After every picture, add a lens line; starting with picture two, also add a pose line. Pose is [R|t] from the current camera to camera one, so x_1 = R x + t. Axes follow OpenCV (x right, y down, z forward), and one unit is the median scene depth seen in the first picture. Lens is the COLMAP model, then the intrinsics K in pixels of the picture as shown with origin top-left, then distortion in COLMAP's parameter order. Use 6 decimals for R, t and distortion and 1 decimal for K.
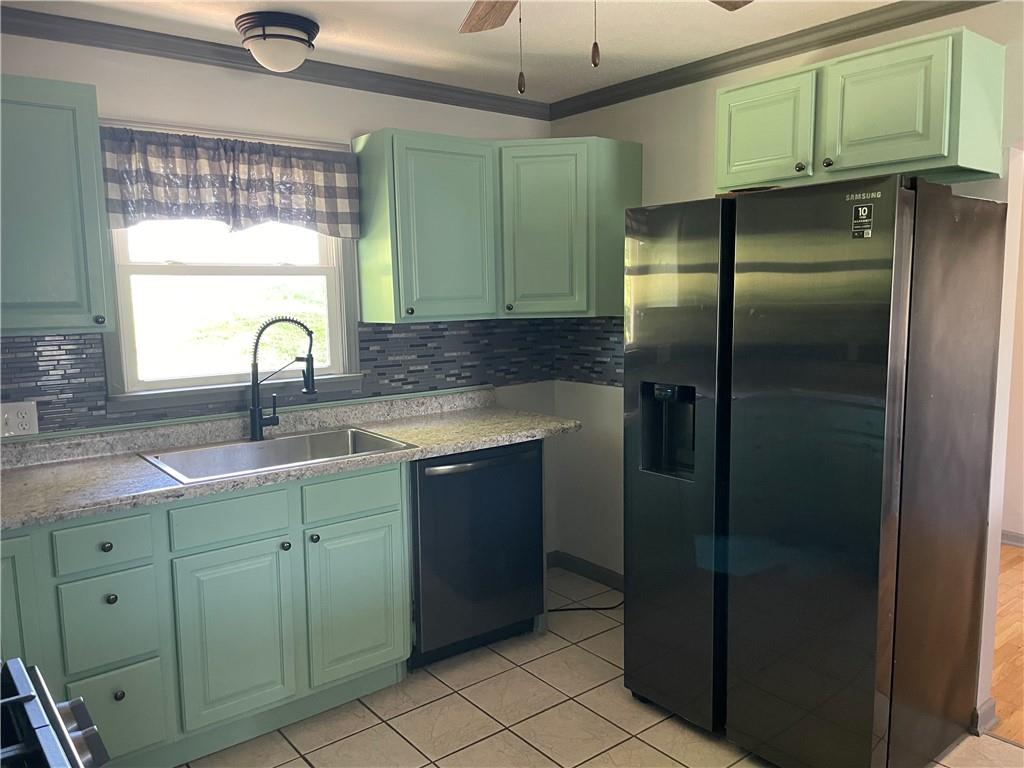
lens RADIAL K [[783.1, 0, 515.0], [0, 783.1, 391.0], [0, 0, 1]] dist [0.080934, -0.112593]
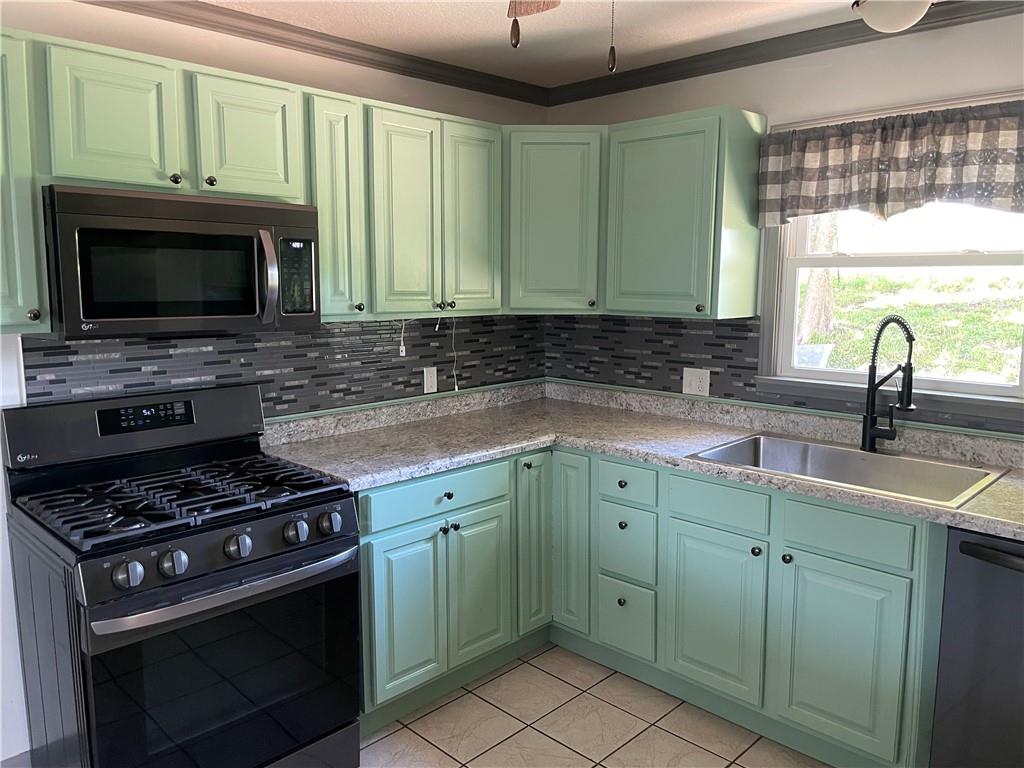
lens RADIAL K [[783.1, 0, 507.4], [0, 783.1, 385.3], [0, 0, 1]] dist [0.080934, -0.112593]
pose [[0.101218, 0.150121, -0.983473, 0.515832], [-0.130906, 0.981964, 0.136418, -0.081355], [0.986214, 0.114935, 0.119045, 0.484718]]
